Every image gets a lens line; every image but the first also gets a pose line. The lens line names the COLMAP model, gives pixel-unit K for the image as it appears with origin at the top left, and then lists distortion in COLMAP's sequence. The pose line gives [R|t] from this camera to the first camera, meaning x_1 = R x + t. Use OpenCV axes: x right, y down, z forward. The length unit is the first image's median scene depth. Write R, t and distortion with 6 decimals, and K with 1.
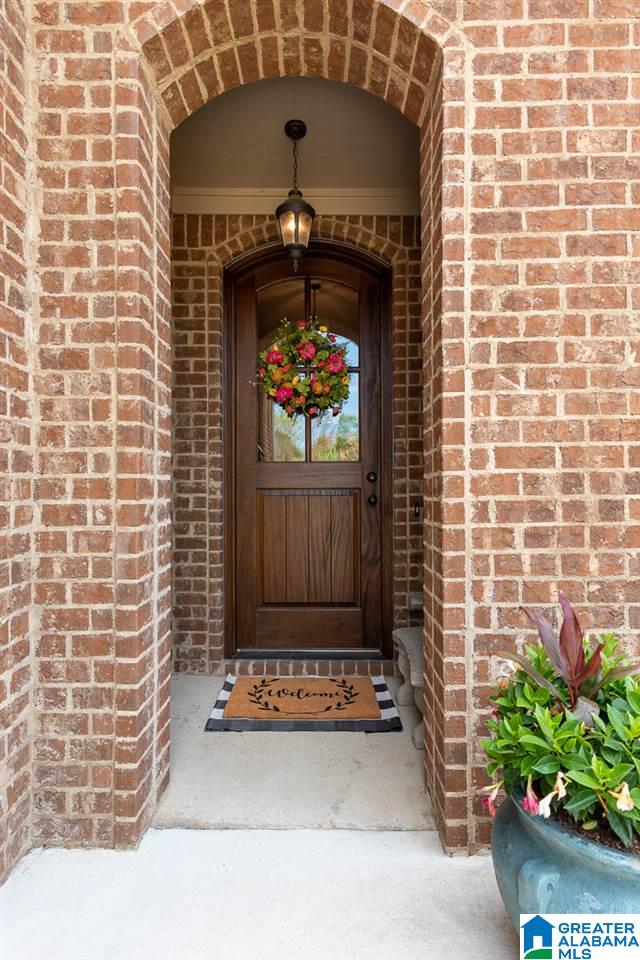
lens RADIAL K [[463.3, 0, 316.7], [0, 463.3, 487.6], [0, 0, 1]] dist [0.013952, 0.000416]
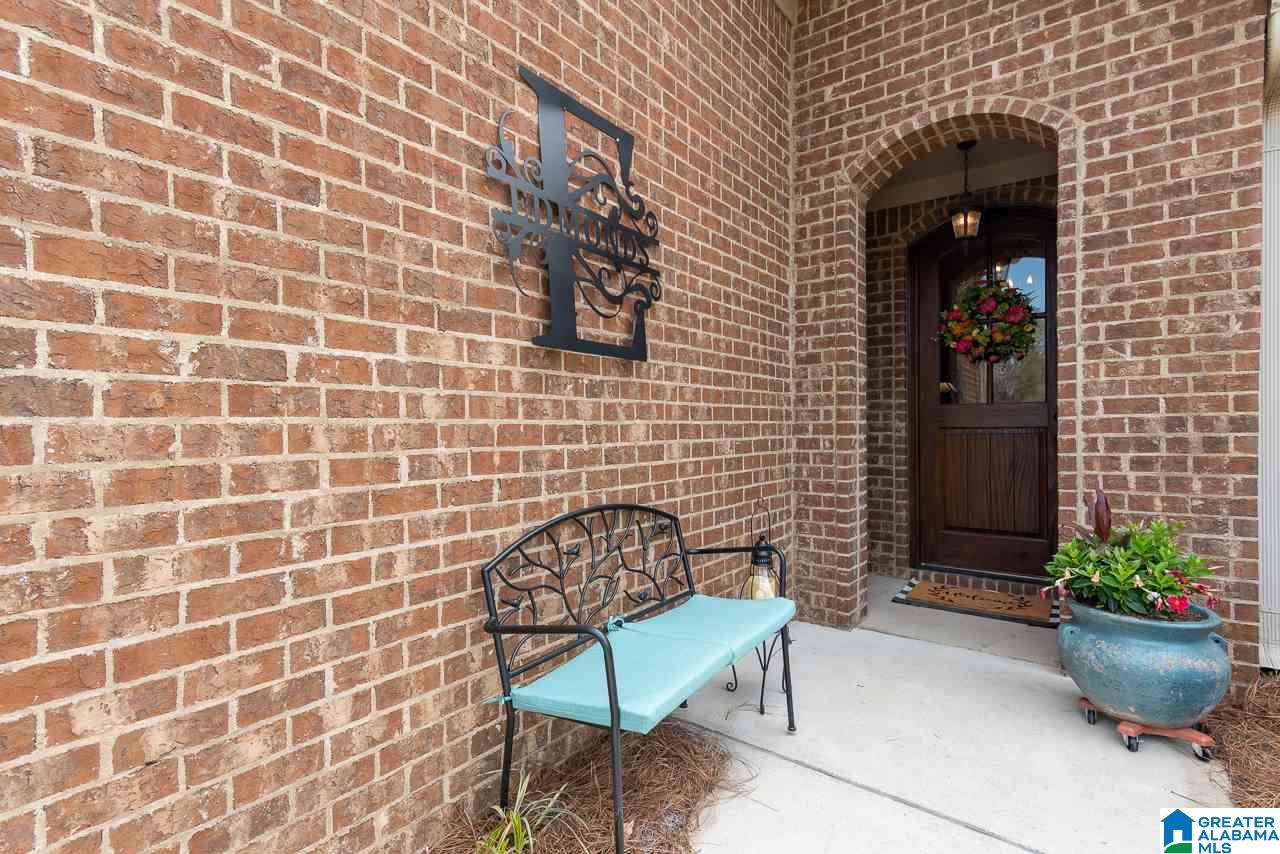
lens RADIAL K [[617.7, 0, 634.1], [0, 617.7, 431.1], [0, 0, 1]] dist [0.013952, 0.000416]
pose [[0.799061, -0.000790, -0.601249, 0.380921], [0.007488, 0.999935, 0.008639, -0.016897], [0.601203, -0.011405, 0.799015, -1.378568]]
